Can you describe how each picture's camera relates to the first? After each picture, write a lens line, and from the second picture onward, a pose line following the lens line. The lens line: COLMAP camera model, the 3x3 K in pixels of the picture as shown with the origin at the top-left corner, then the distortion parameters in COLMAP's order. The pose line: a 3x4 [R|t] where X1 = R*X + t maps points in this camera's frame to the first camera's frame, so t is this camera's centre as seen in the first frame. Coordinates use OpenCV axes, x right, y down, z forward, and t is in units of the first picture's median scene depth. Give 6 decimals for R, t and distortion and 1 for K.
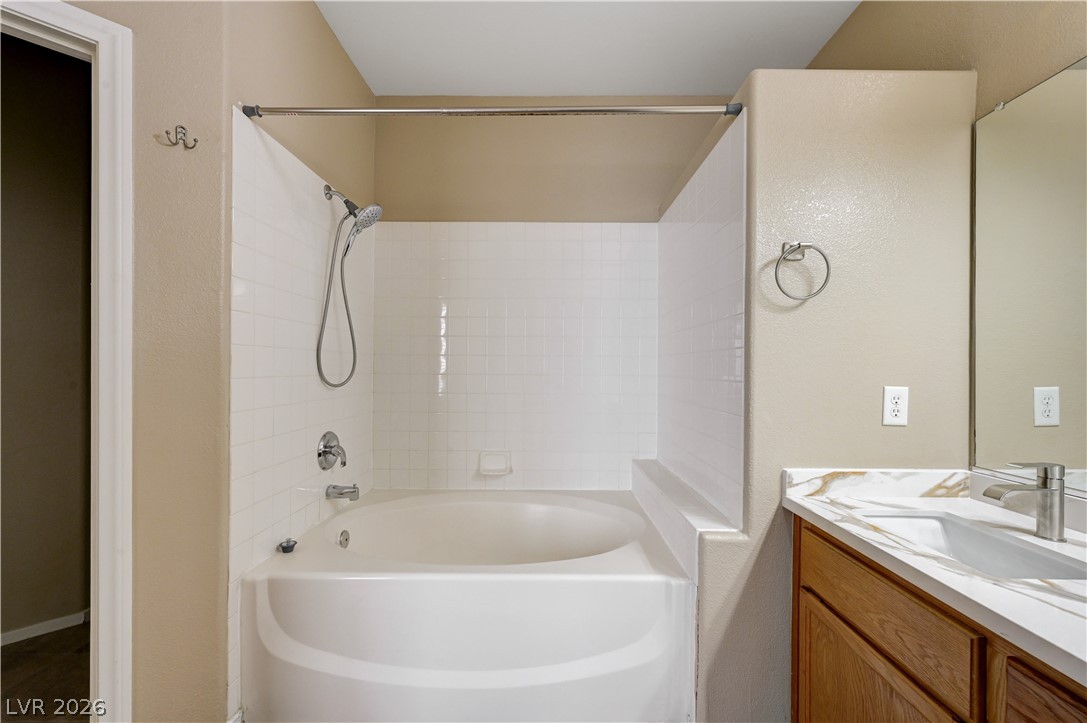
lens RADIAL K [[429.7, 0, 542.4], [0, 429.7, 367.9], [0, 0, 1]] dist [-0.003285, 0.000546]
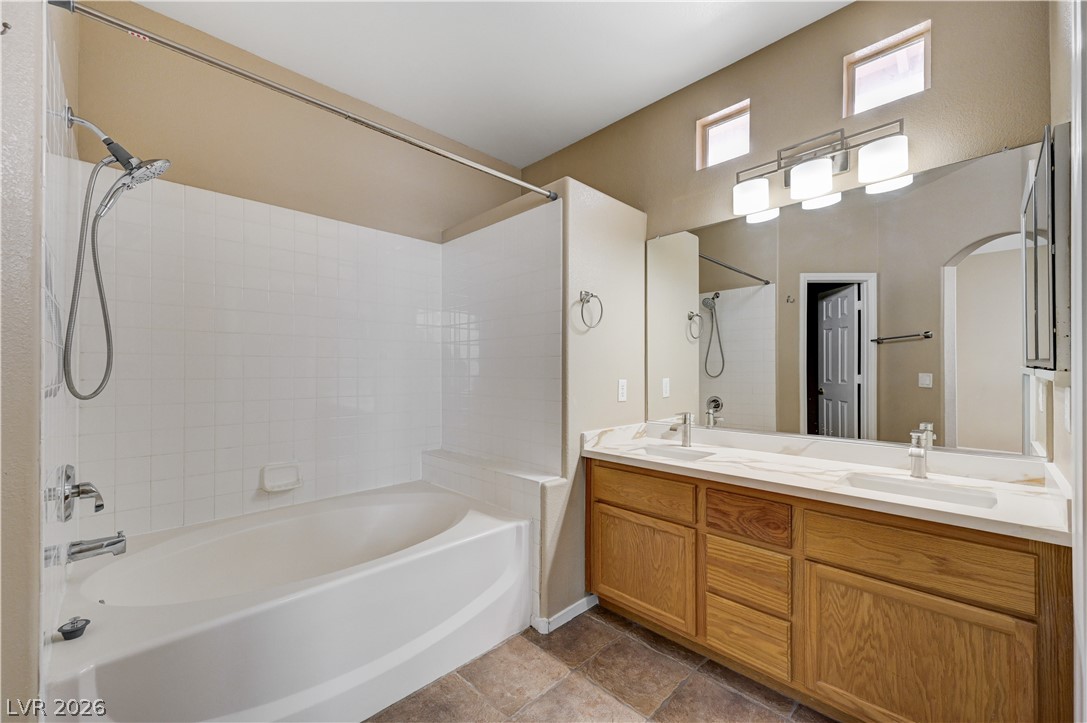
lens RADIAL K [[429.7, 0, 544.8], [0, 429.7, 370.2], [0, 0, 1]] dist [-0.003285, 0.000546]
pose [[0.707755, -0.005203, 0.706439, -0.666903], [0.004611, 0.999986, 0.002745, -0.002235], [-0.706443, 0.001314, 0.707769, -0.037532]]
